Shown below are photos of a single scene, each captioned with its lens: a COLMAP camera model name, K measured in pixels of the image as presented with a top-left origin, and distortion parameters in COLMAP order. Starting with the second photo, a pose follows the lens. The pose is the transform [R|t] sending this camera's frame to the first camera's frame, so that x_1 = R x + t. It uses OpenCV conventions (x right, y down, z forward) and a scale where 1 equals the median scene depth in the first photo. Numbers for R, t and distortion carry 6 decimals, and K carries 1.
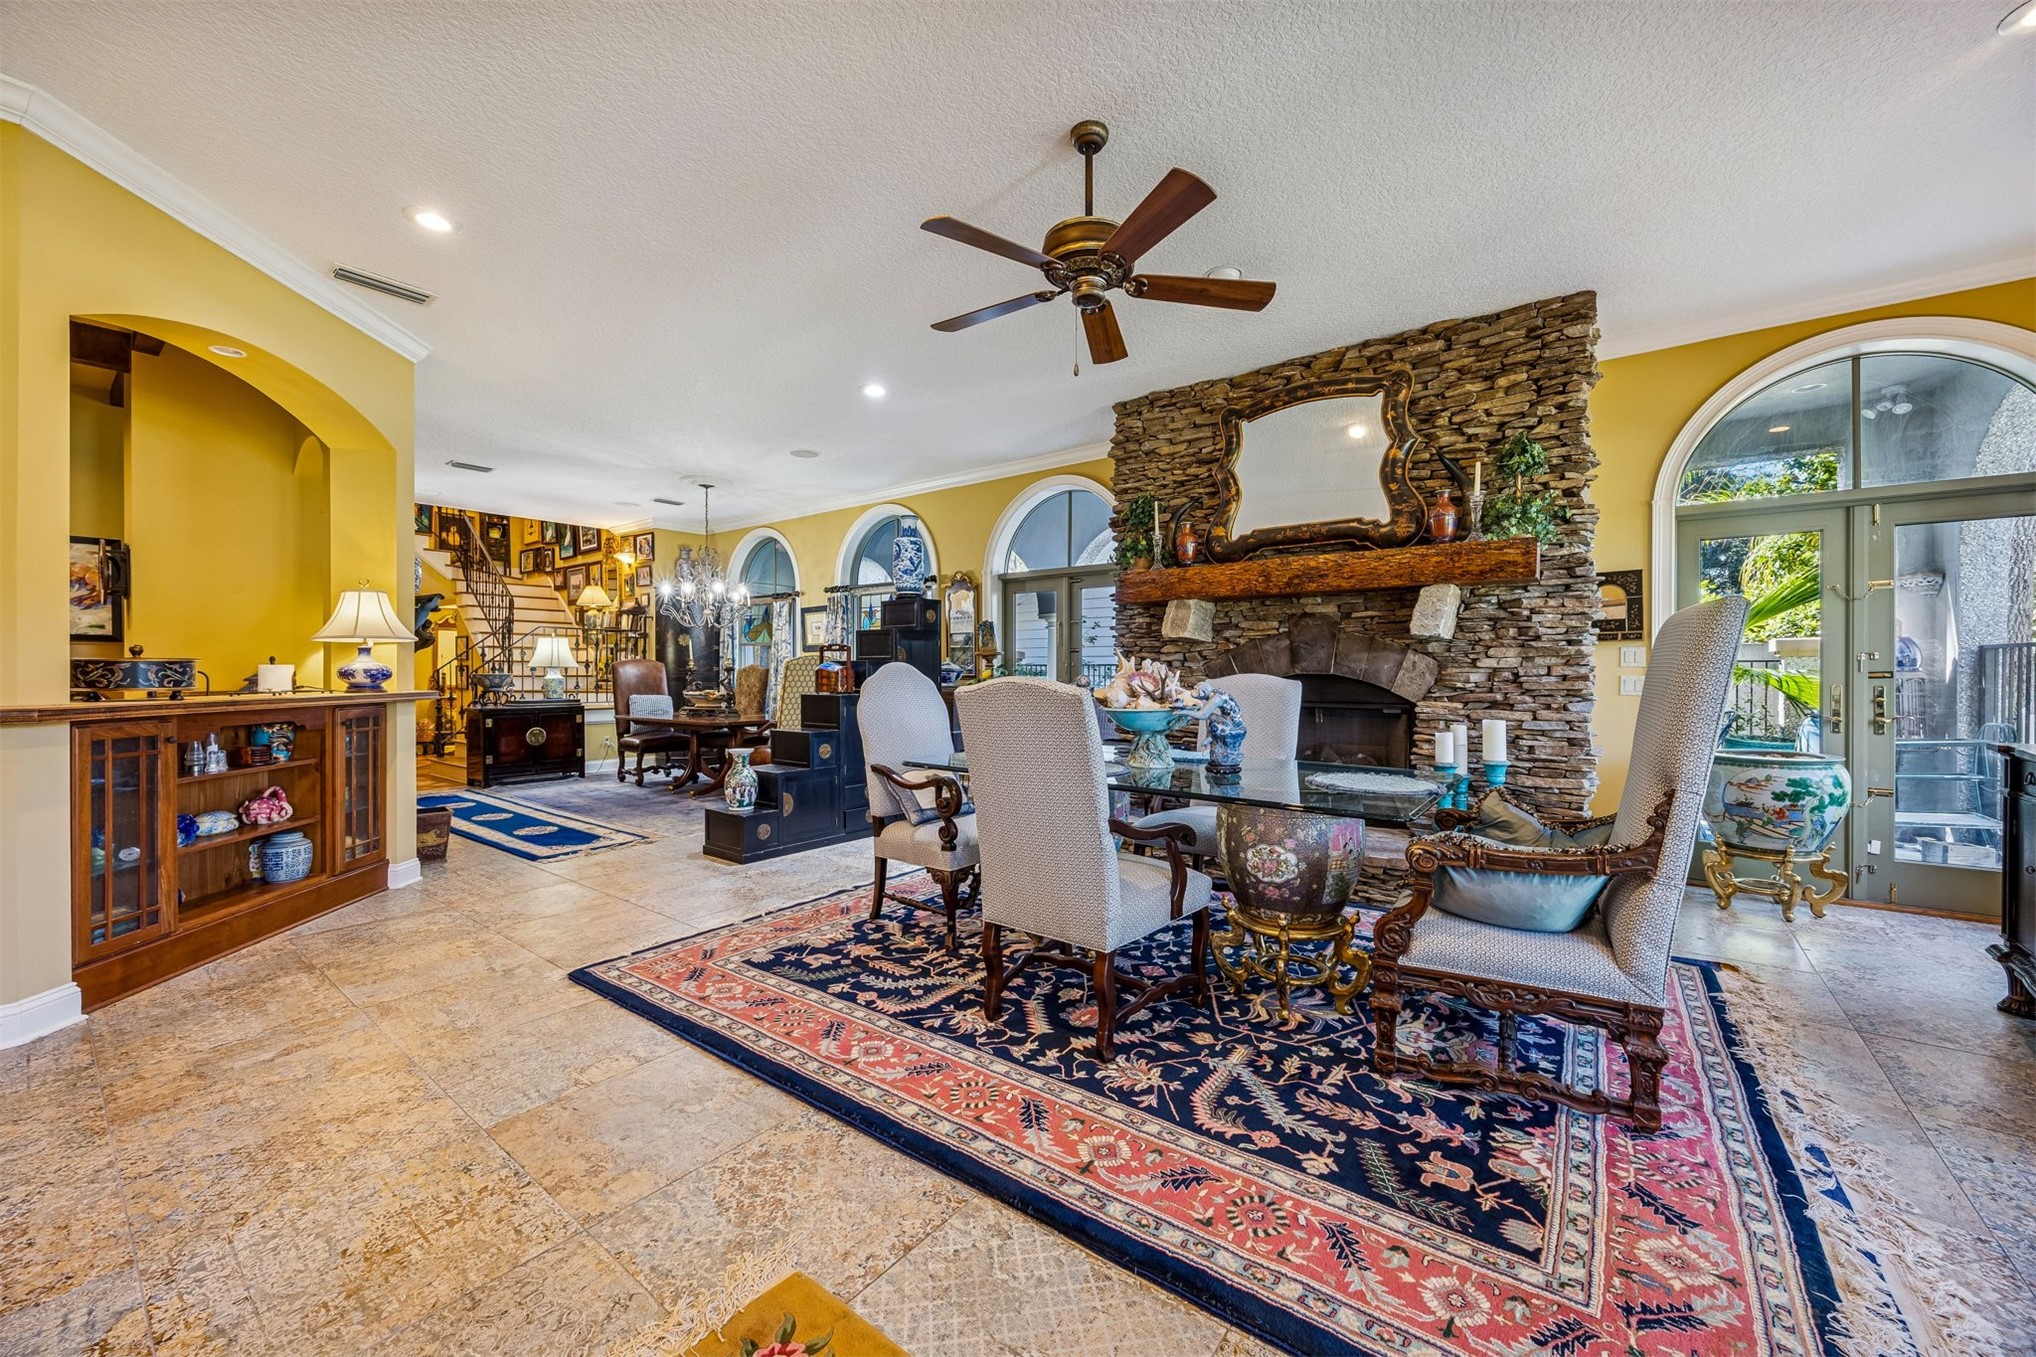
lens RADIAL K [[779.4, 0, 1021.9], [0, 779.4, 667.5], [0, 0, 1]] dist [-0.003160, -0.000303]
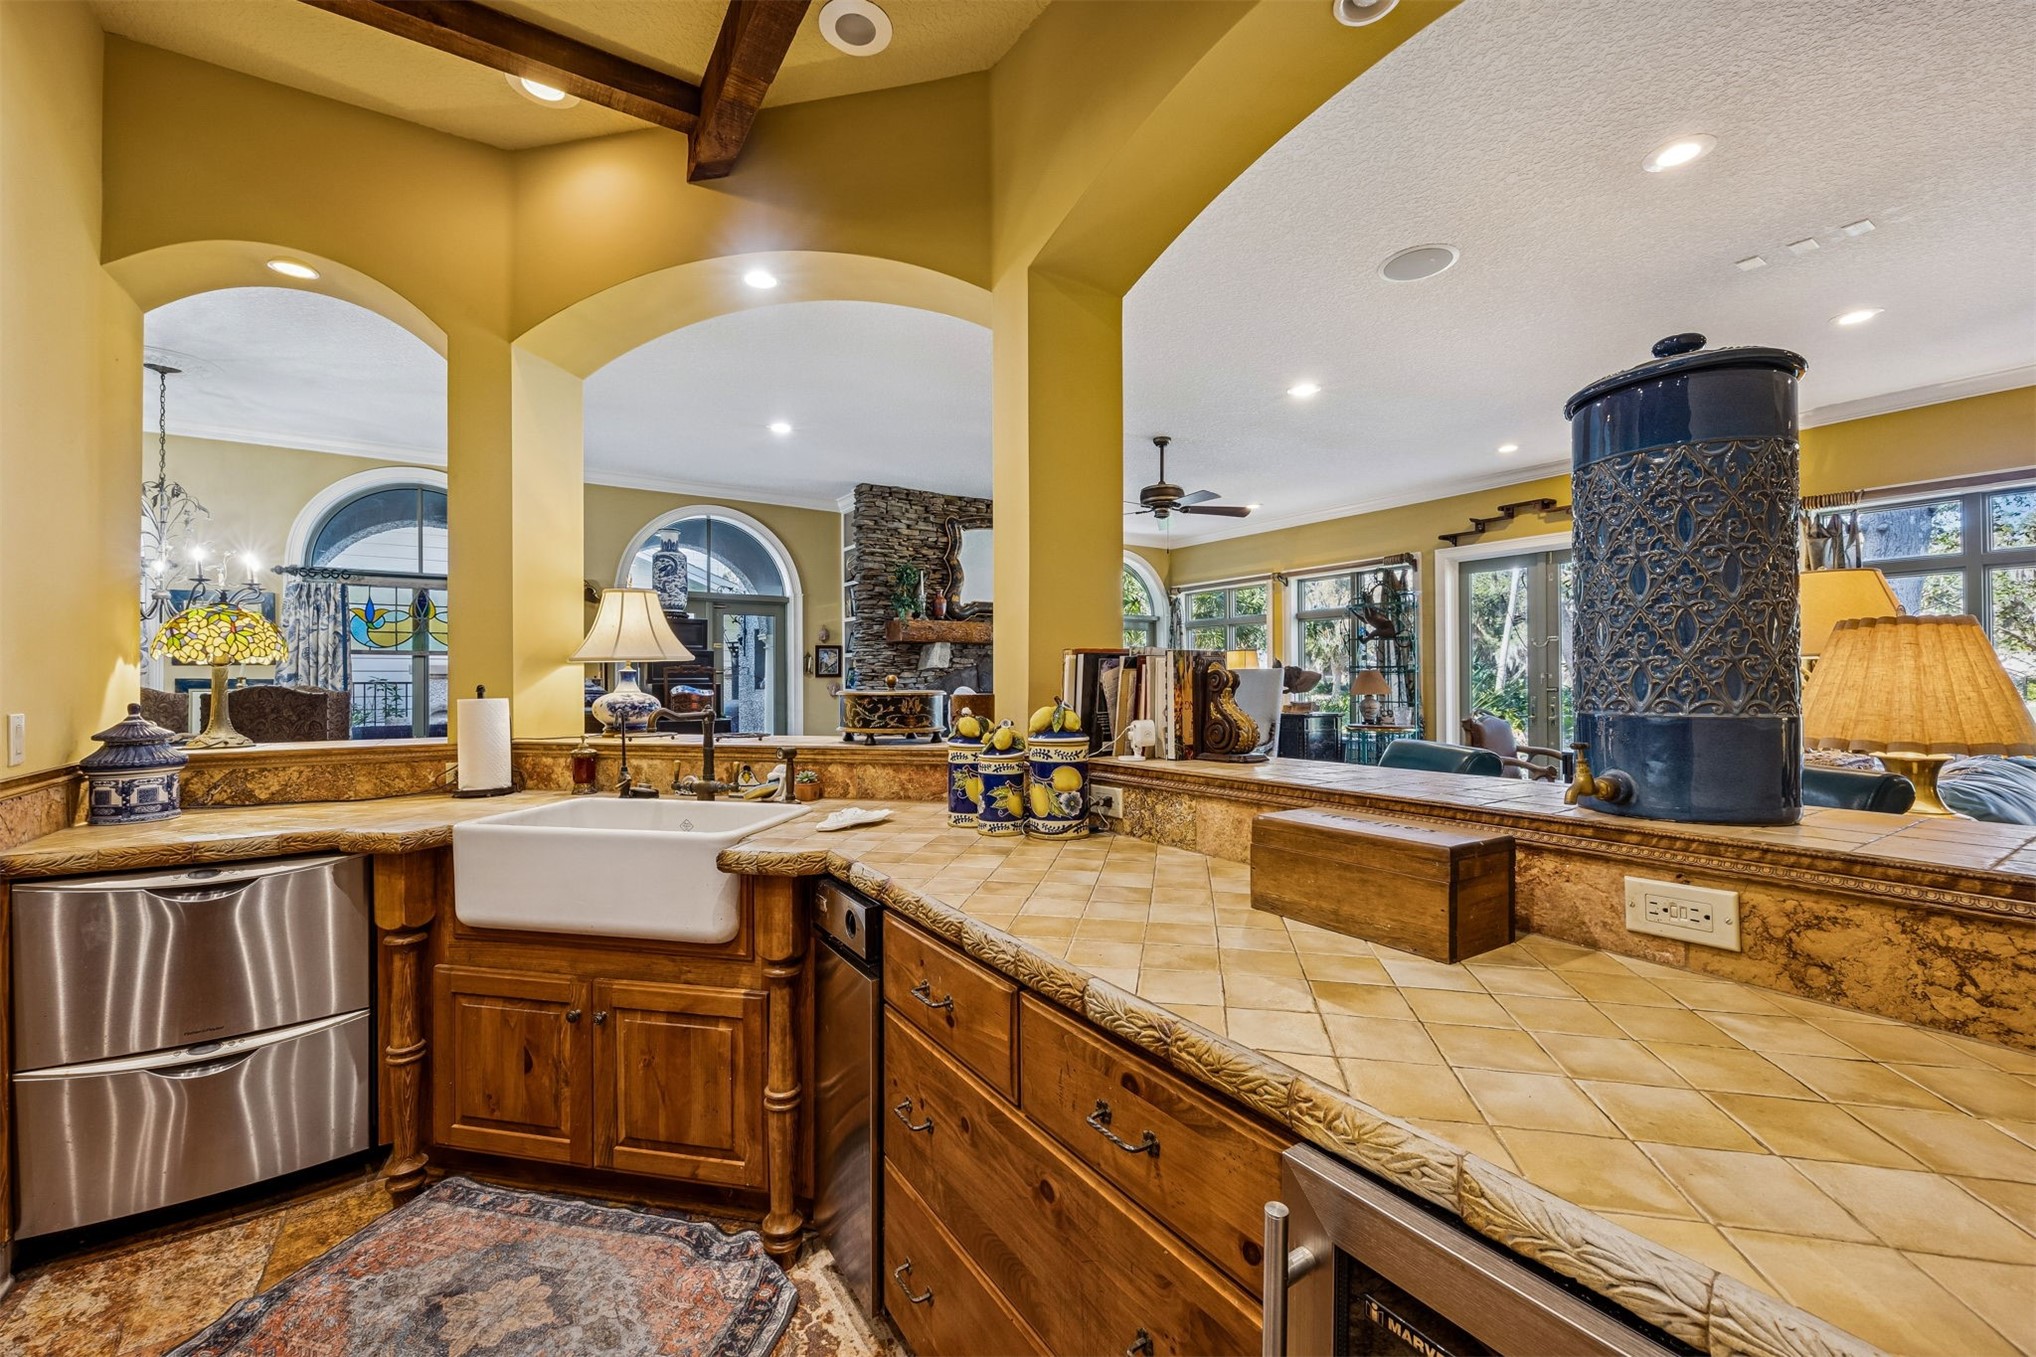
lens RADIAL K [[824.0, 0, 1007.3], [0, 824.0, 667.1], [0, 0, 1]] dist [-0.001652, -0.000270]
pose [[0.331937, 0.015276, 0.943178, -1.253138], [-0.000487, 0.999872, -0.016023, -0.016191], [-0.943301, 0.004860, 0.331902, 0.380379]]
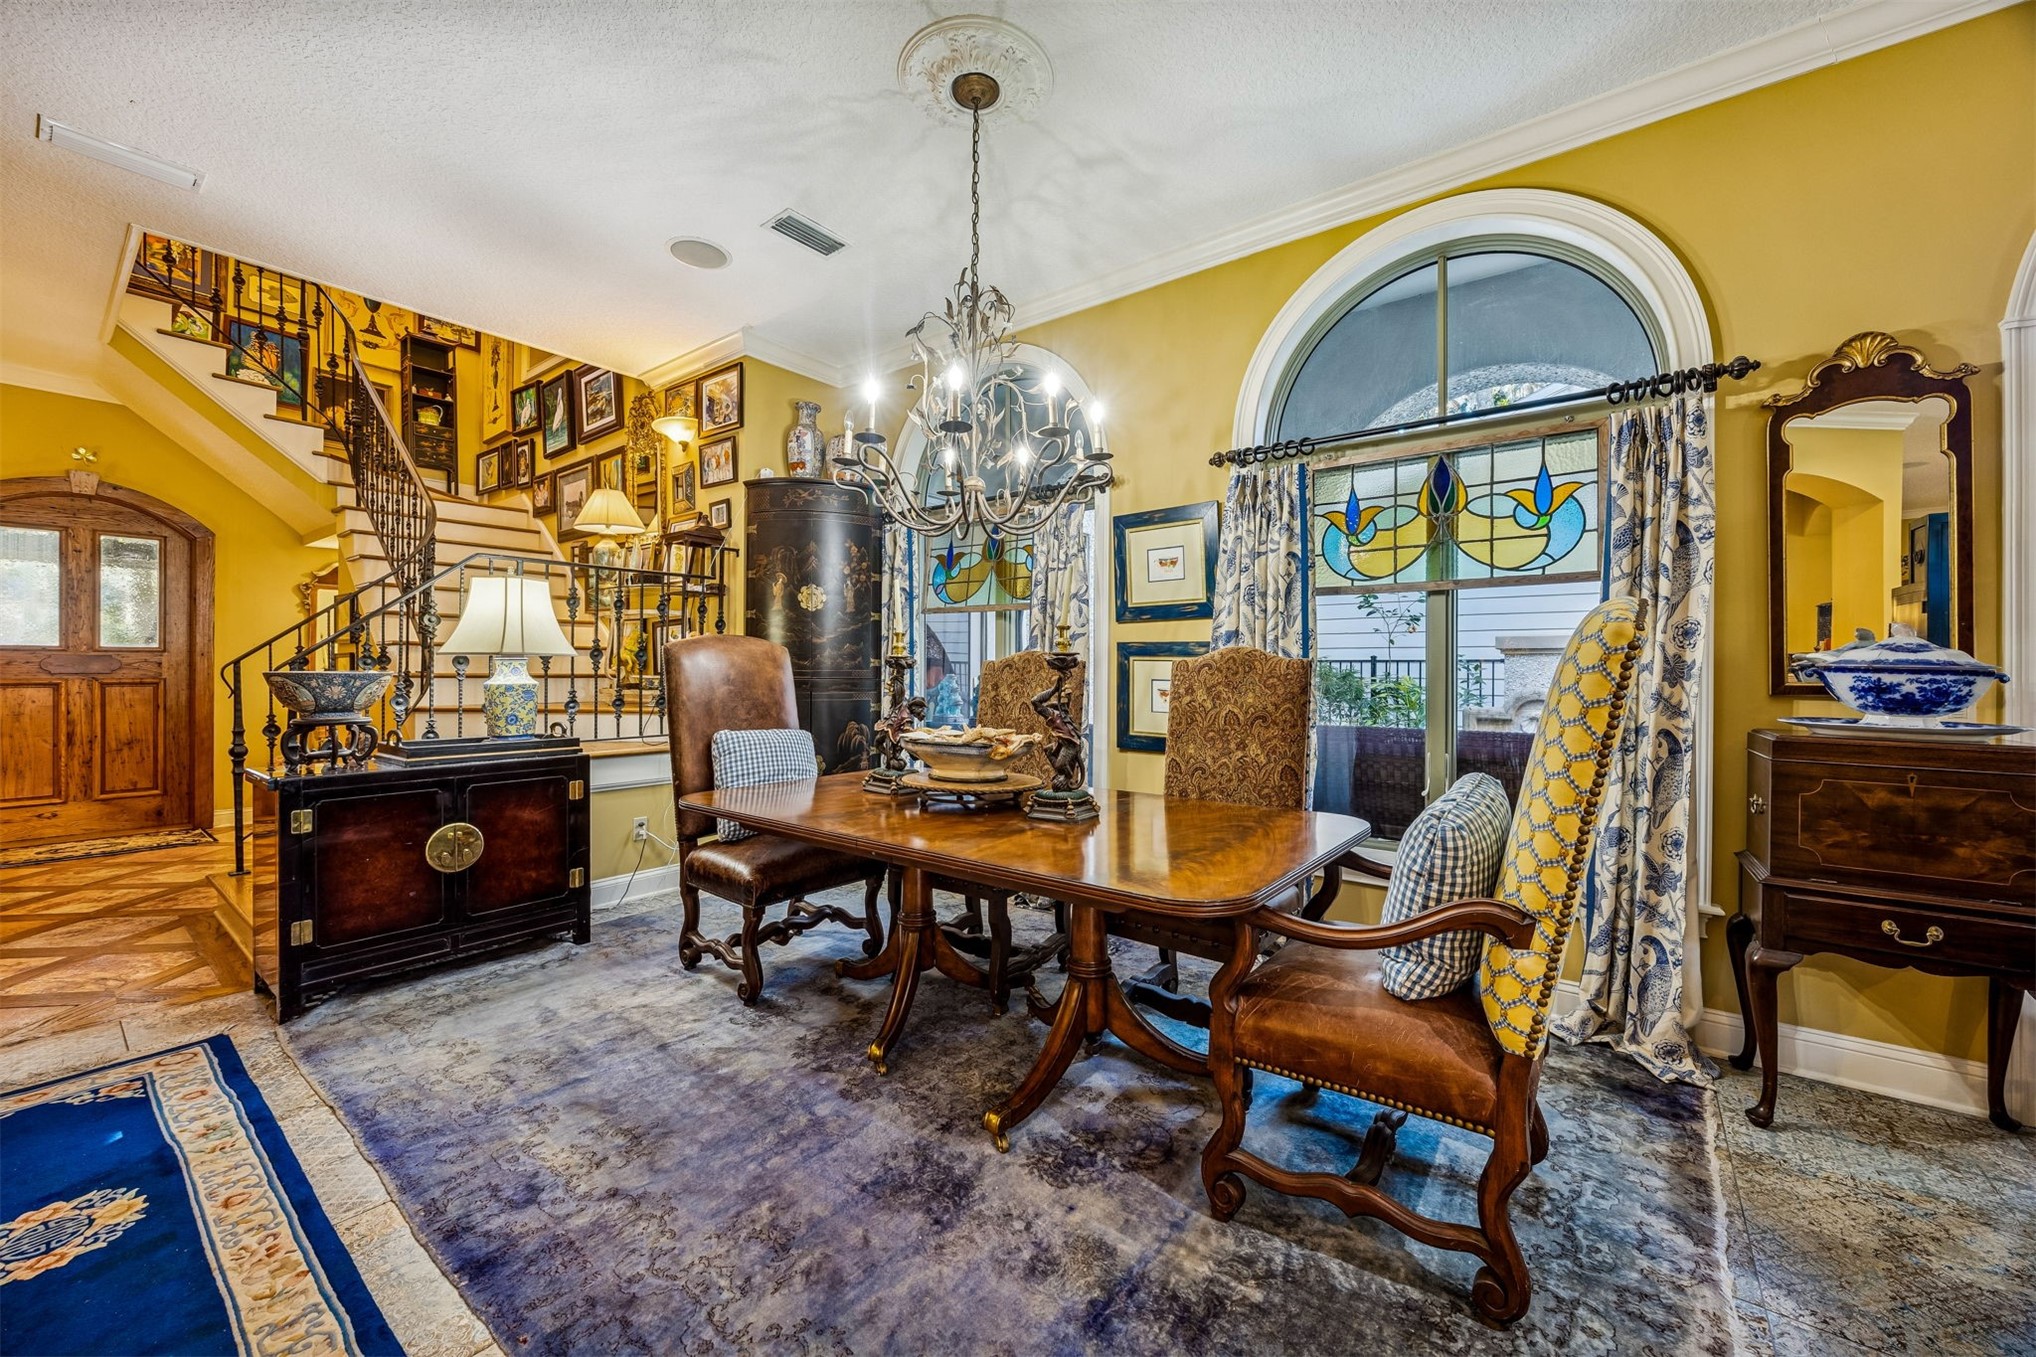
lens RADIAL K [[779.4, 0, 1021.9], [0, 779.4, 667.5], [0, 0, 1]] dist [-0.003160, -0.000303]
pose [[0.999976, 0.006727, -0.001639, -0.629993], [-0.006724, 0.999976, 0.001798, 0.006702], [0.001651, -0.001787, 0.999997, 1.114227]]
